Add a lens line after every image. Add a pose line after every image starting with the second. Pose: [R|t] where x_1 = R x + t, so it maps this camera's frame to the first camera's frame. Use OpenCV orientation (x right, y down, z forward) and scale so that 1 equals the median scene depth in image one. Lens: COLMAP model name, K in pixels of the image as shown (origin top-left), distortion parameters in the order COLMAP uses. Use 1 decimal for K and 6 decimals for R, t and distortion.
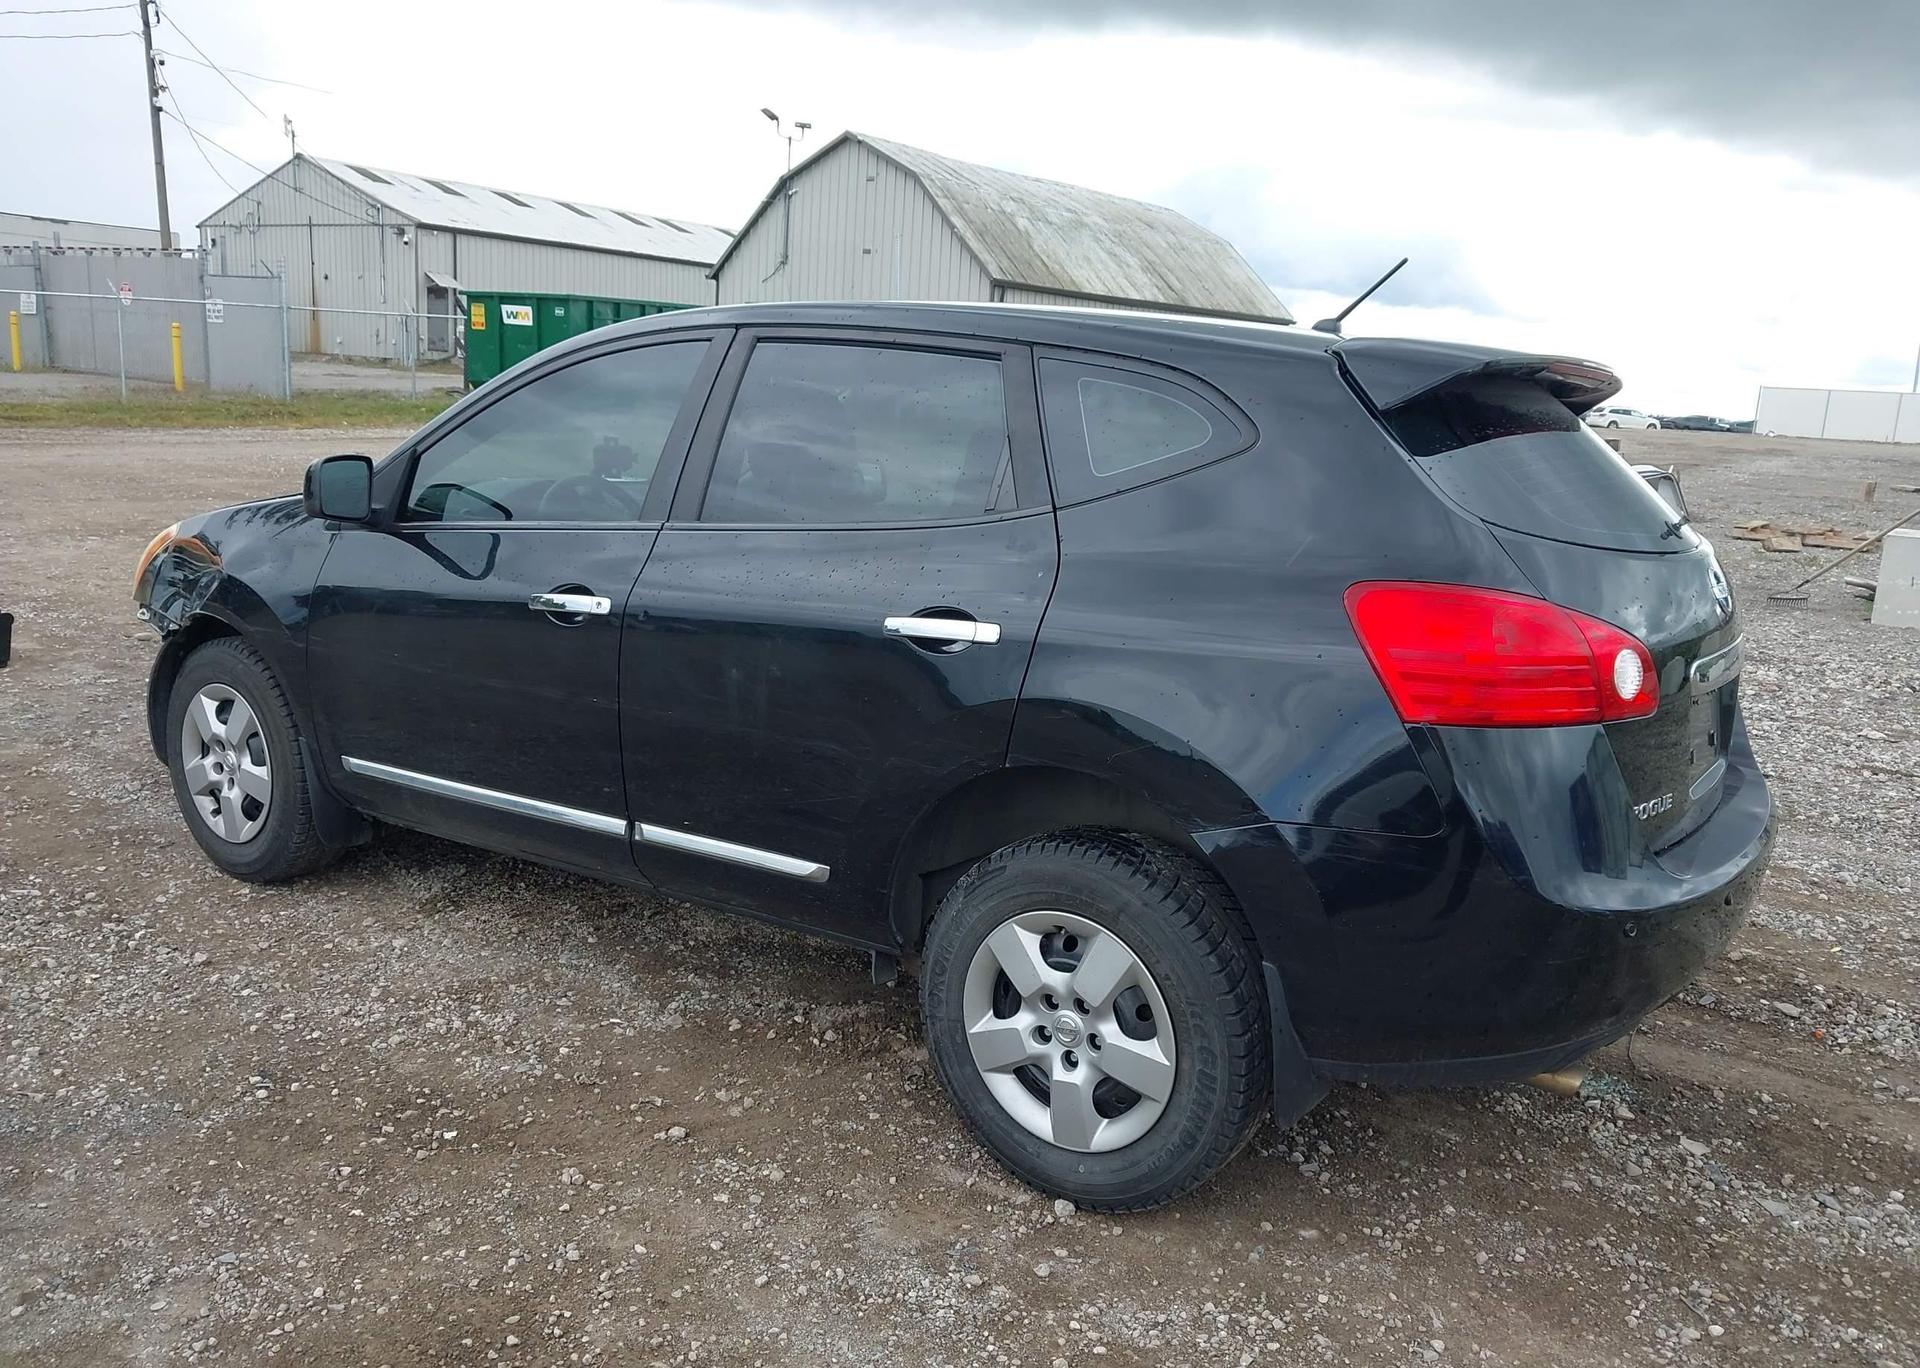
lens RADIAL K [[1513.0, 0, 960.0], [0, 1513.0, 684.0], [0, 0, 1]] dist [0.016556, -0.019242]
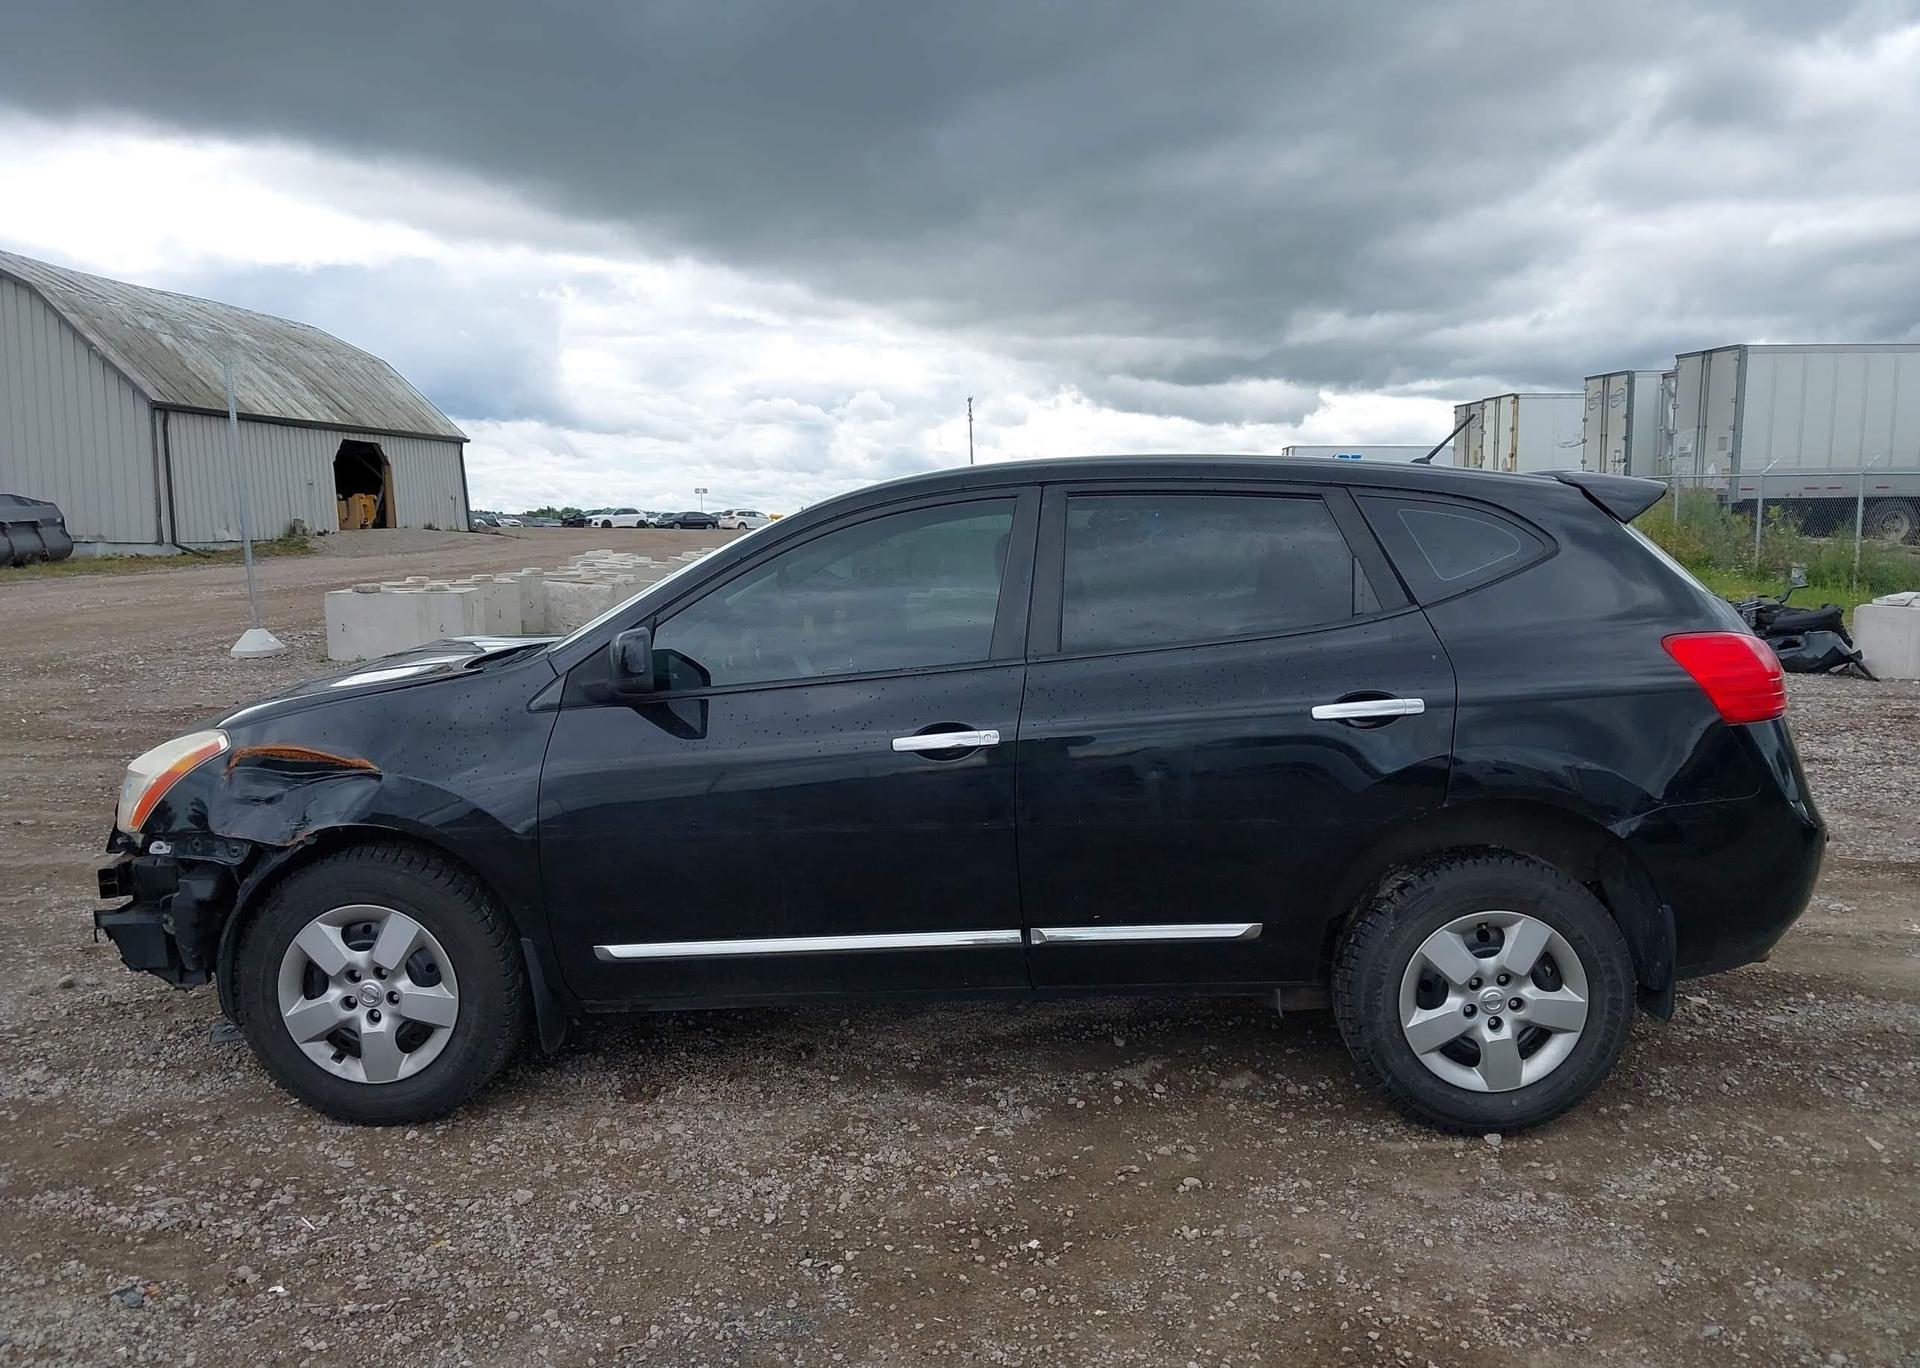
lens RADIAL K [[1513.0, 0, 960.0], [0, 1513.0, 684.0], [0, 0, 1]] dist [0.016556, -0.019242]
pose [[0.838540, -0.111386, 0.533333, -0.771906], [0.149386, 0.988369, -0.028455, -0.057788], [-0.523961, 0.103533, 0.845426, 0.082345]]
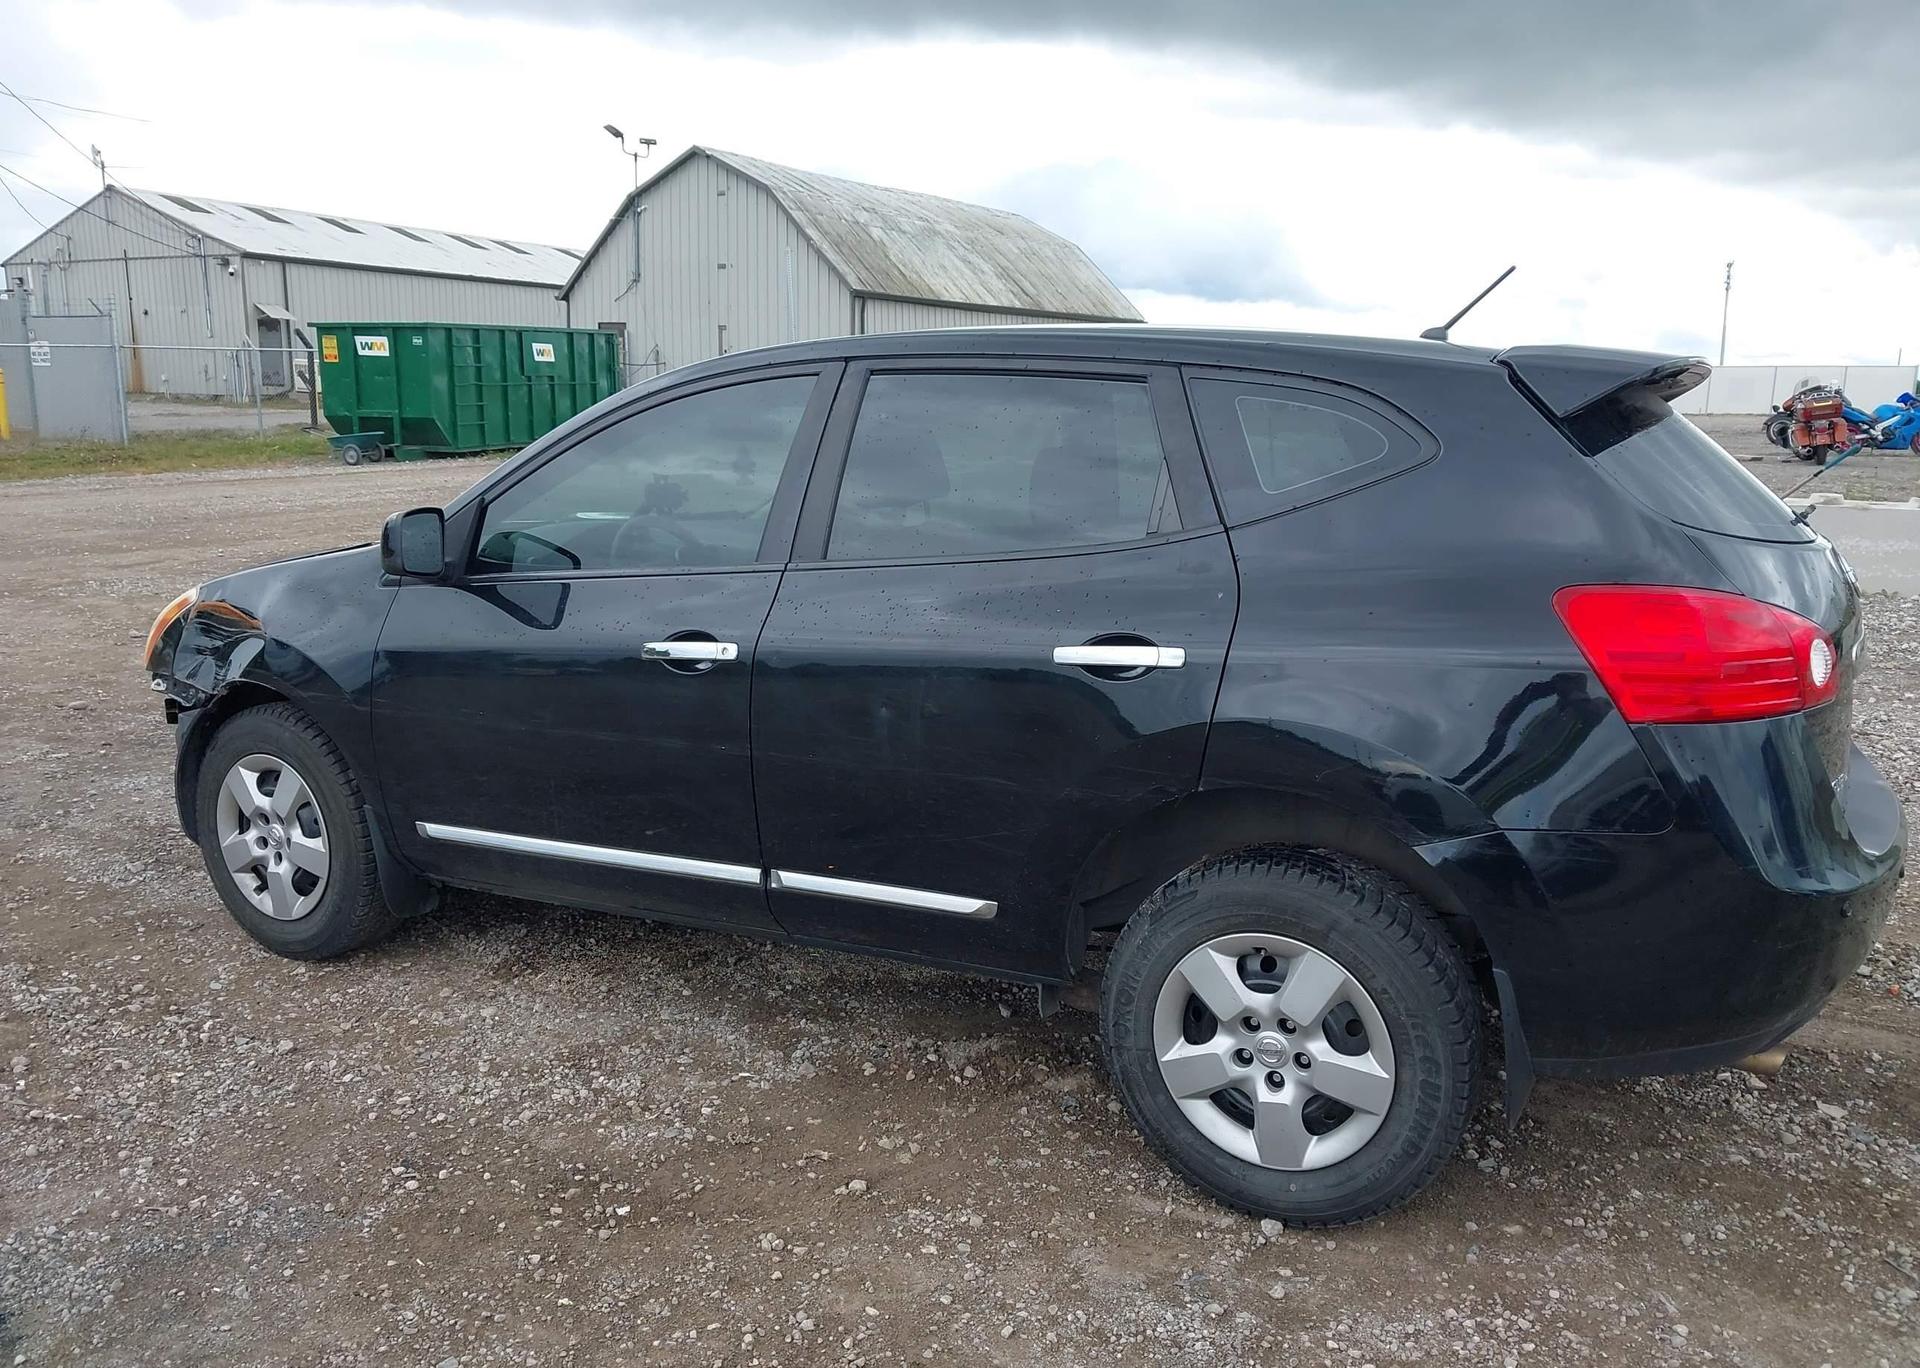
lens RADIAL K [[1508.7, 0, 962.2], [0, 1508.7, 701.7], [0, 0, 1]] dist [0.015126, -0.013345]
pose [[0.993737, -0.061576, 0.093247, -0.165350], [0.060988, 0.998097, 0.009144, -0.017695], [-0.093632, -0.003400, 0.995601, 0.021742]]
